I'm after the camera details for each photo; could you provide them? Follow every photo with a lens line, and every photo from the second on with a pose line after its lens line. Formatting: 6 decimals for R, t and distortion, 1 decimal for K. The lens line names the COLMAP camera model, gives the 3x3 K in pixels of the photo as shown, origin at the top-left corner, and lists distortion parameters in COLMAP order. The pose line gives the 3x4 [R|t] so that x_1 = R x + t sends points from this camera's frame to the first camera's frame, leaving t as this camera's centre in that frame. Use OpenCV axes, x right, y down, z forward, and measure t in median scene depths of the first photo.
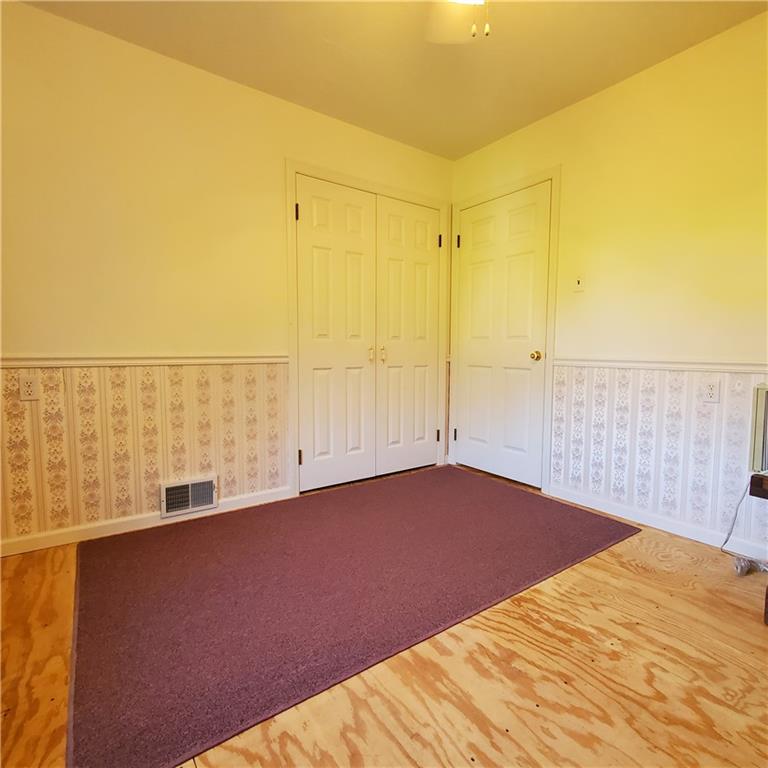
lens RADIAL K [[419.5, 0, 388.1], [0, 419.5, 381.1], [0, 0, 1]] dist [0.001511, 0.000477]
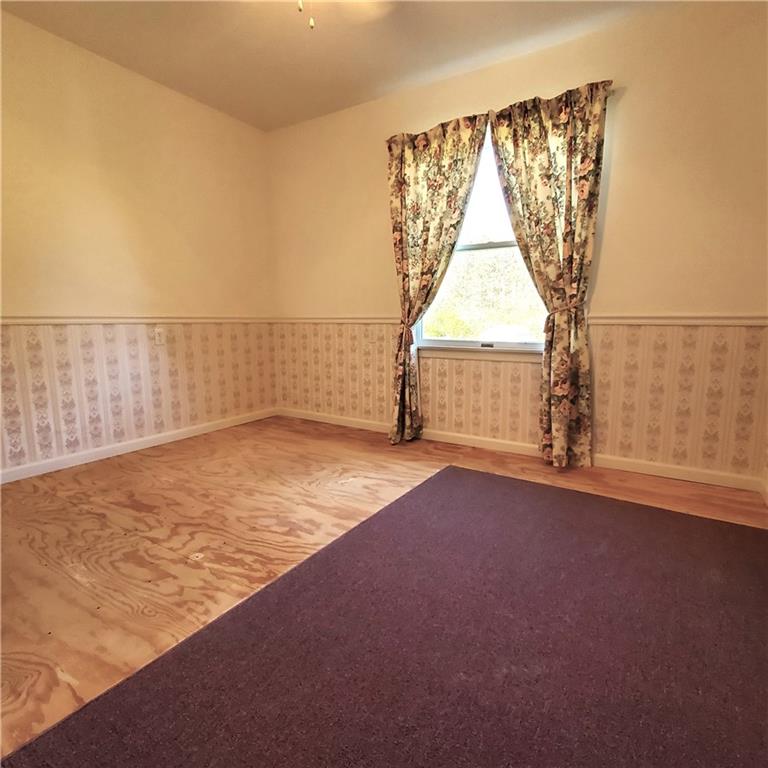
lens RADIAL K [[419.5, 0, 388.1], [0, 419.5, 381.1], [0, 0, 1]] dist [0.001511, 0.000477]
pose [[-0.926228, 0.051001, -0.373497, 0.460633], [-0.035746, 0.974458, 0.221706, -0.120073], [0.375265, 0.218702, -0.900747, 2.159980]]
